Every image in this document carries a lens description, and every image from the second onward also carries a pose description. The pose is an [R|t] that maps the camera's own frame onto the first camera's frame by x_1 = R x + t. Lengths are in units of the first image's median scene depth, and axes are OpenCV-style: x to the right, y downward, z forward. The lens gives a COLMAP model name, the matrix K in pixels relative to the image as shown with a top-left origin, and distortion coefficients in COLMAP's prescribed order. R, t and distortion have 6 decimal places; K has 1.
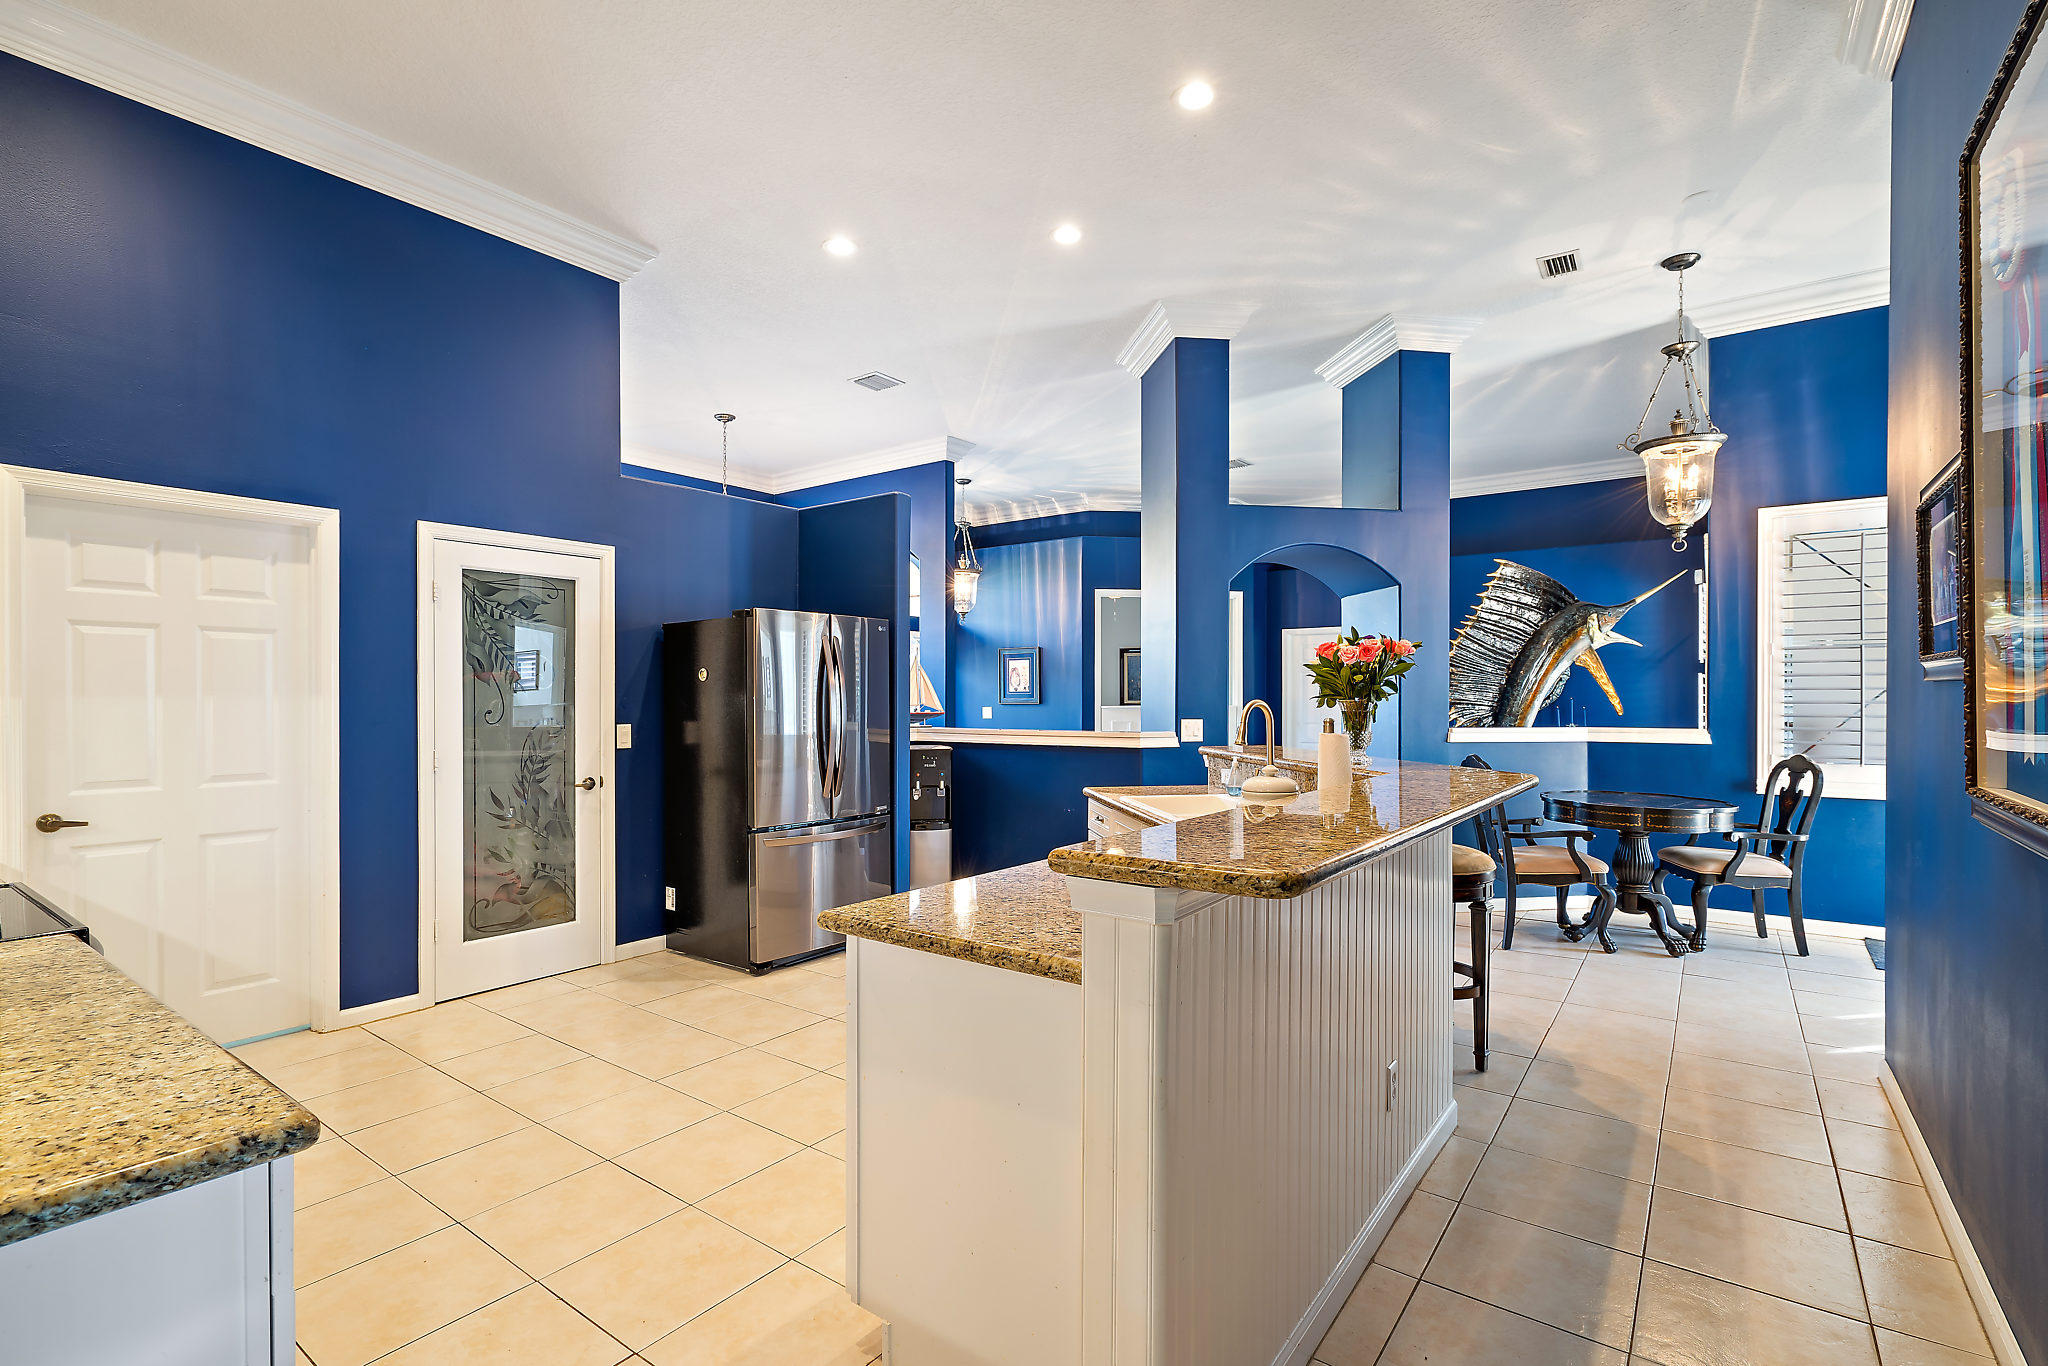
lens RADIAL K [[956.5, 0, 1014.7], [0, 956.5, 695.6], [0, 0, 1]] dist [-0.001415, 0.003855]
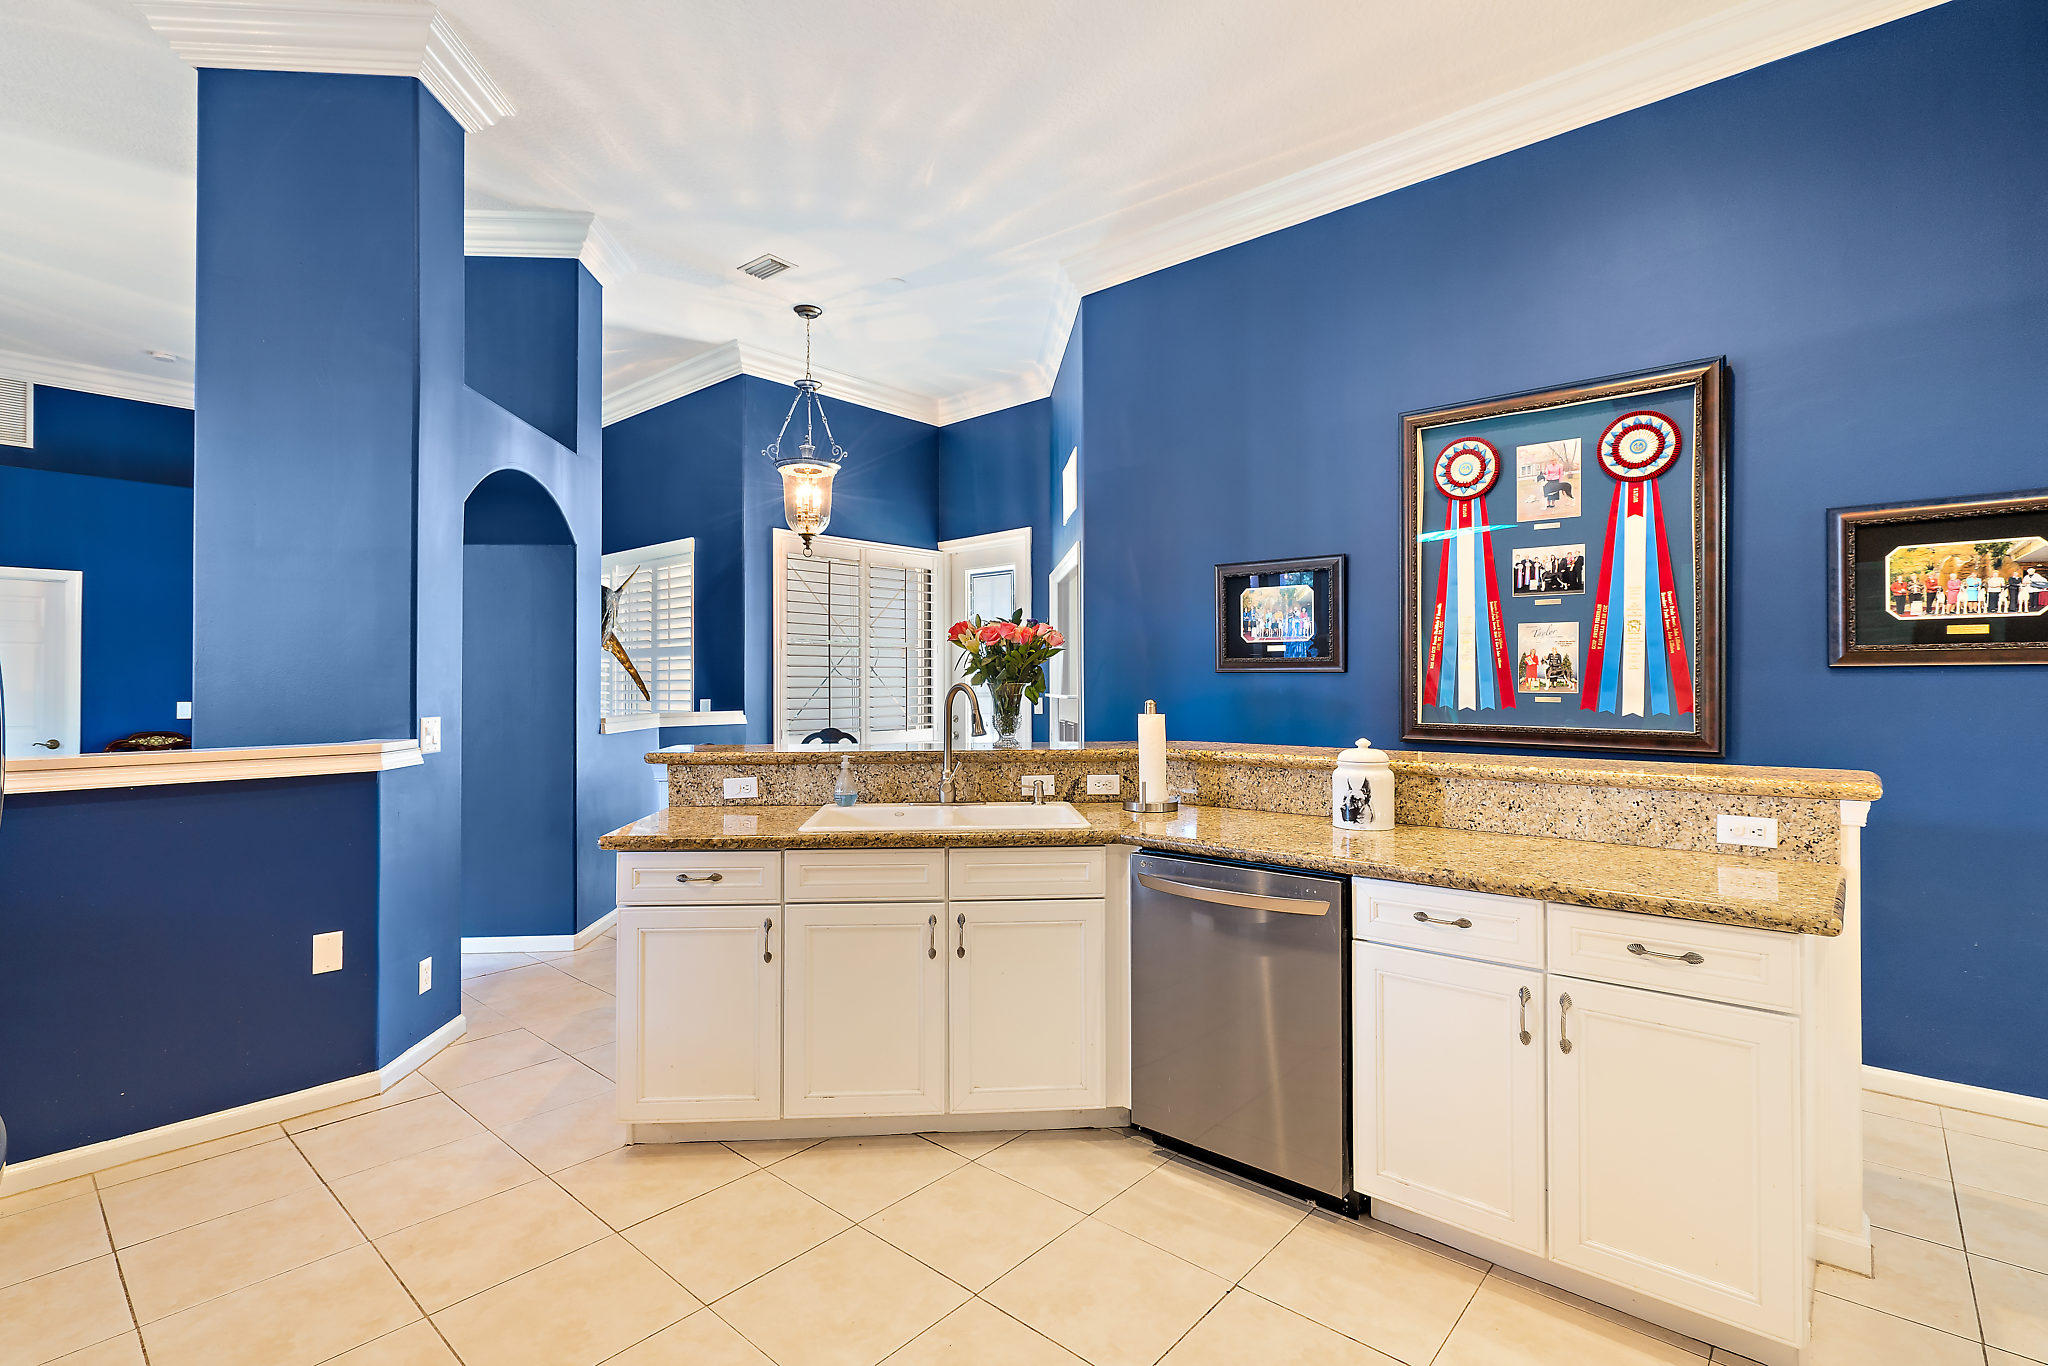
lens RADIAL K [[956.5, 0, 1016.2], [0, 956.5, 685.2], [0, 0, 1]] dist [-0.001415, 0.003855]
pose [[0.081535, 0.009295, 0.996627, -0.449972], [-0.001625, 0.999956, -0.009193, 0.017145], [-0.996669, -0.000870, 0.081546, 0.642109]]
